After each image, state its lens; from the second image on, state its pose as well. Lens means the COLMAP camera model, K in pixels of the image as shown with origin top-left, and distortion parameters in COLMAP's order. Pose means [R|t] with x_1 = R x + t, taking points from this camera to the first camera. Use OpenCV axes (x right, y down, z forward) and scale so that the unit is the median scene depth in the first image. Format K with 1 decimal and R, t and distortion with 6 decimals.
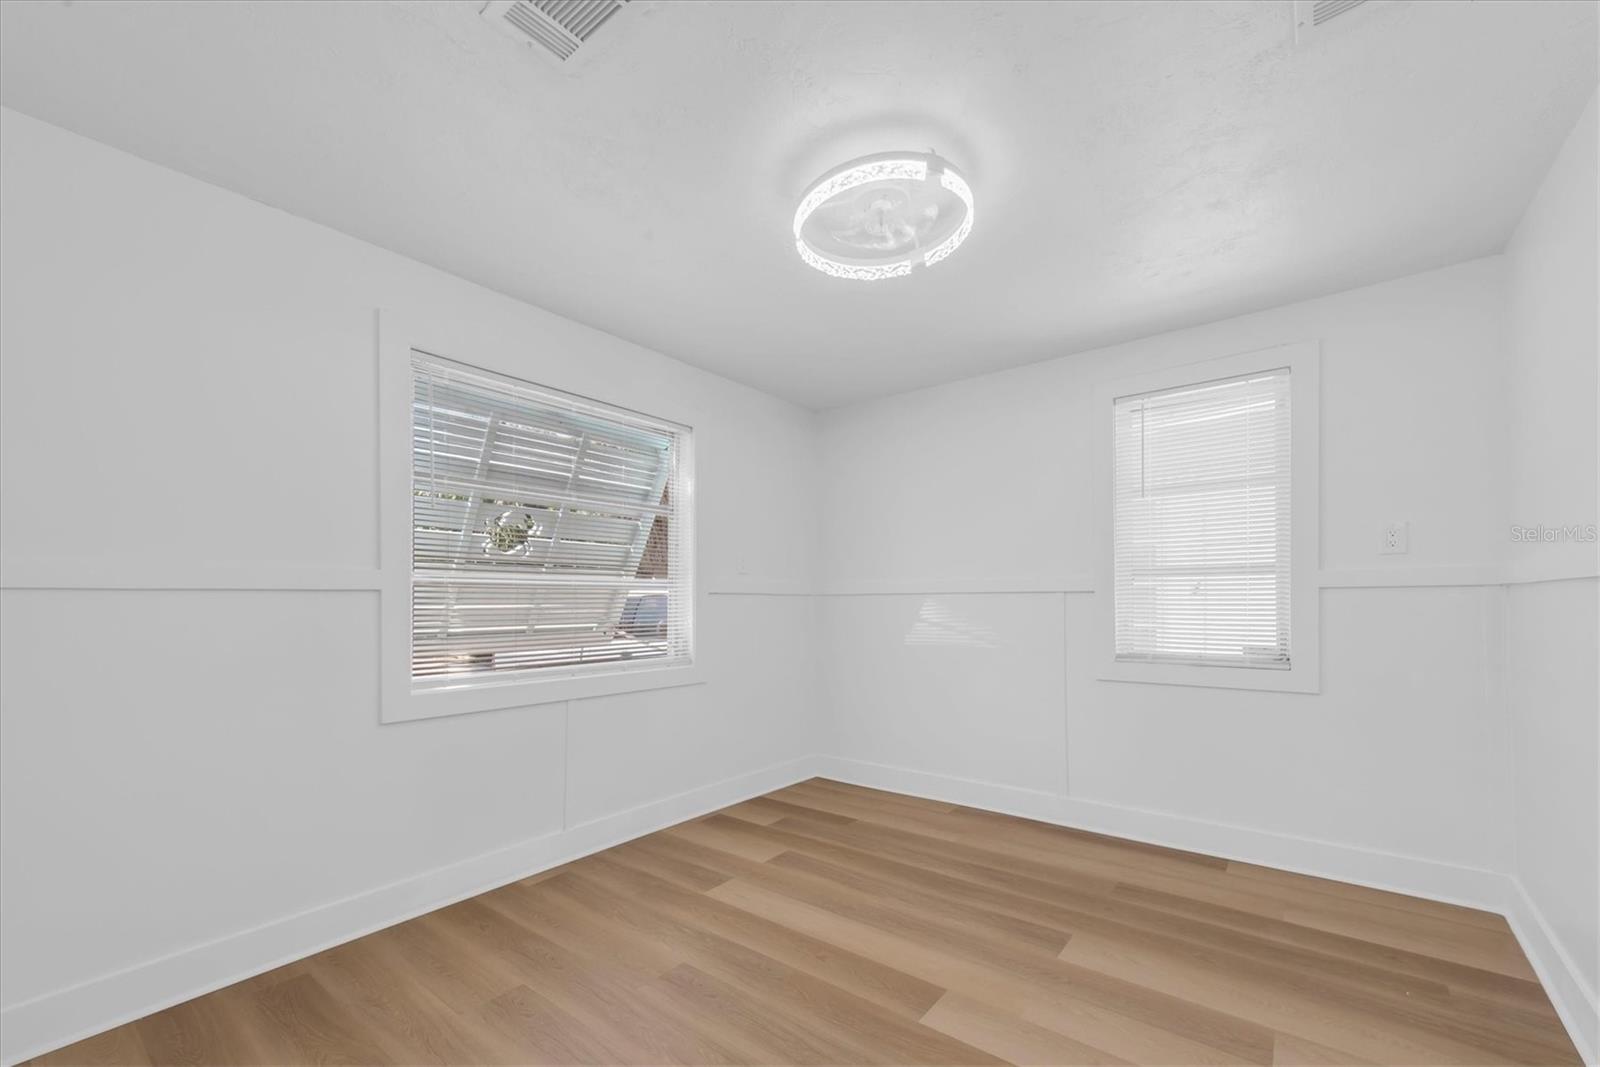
lens RADIAL K [[654.2, 0, 803.2], [0, 654.2, 596.5], [0, 0, 1]] dist [0.020070, -0.006969]
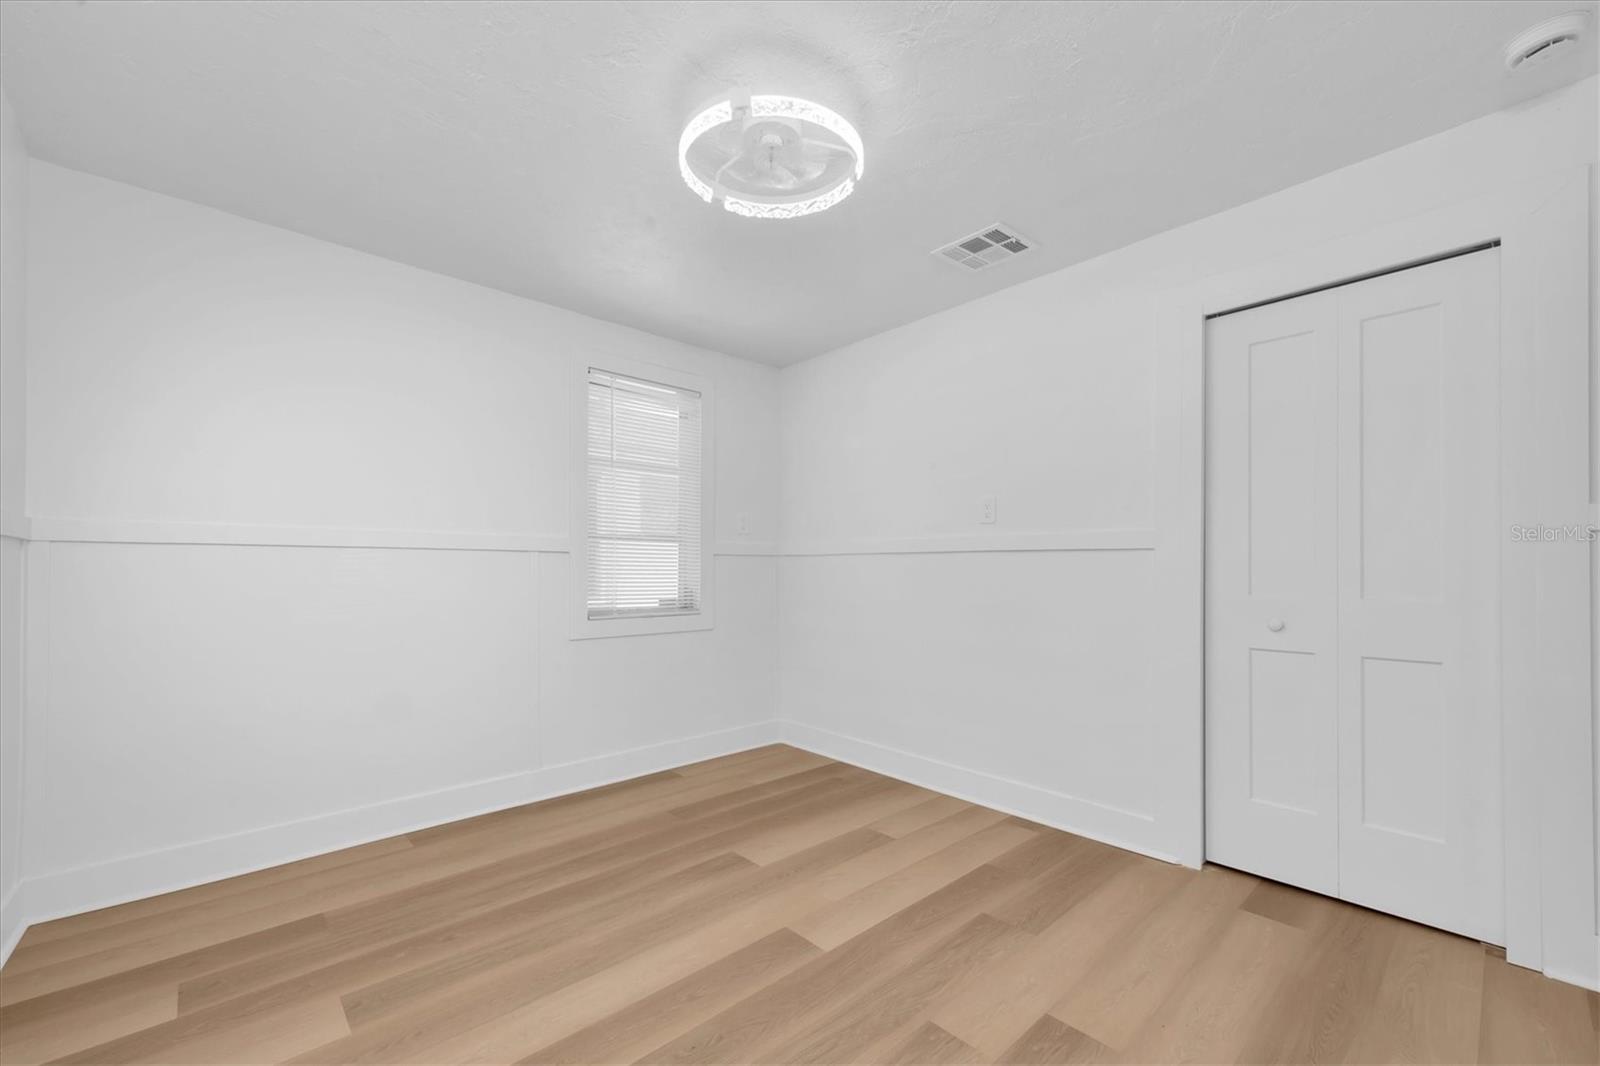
lens RADIAL K [[653.3, 0, 824.3], [0, 653.3, 551.3], [0, 0, 1]] dist [0.011931, -0.000119]
pose [[0.140690, 0.037849, 0.989330, -0.599259], [-0.006420, 0.999283, -0.037316, 0.033411], [-0.990033, -0.001101, 0.140832, 0.585065]]
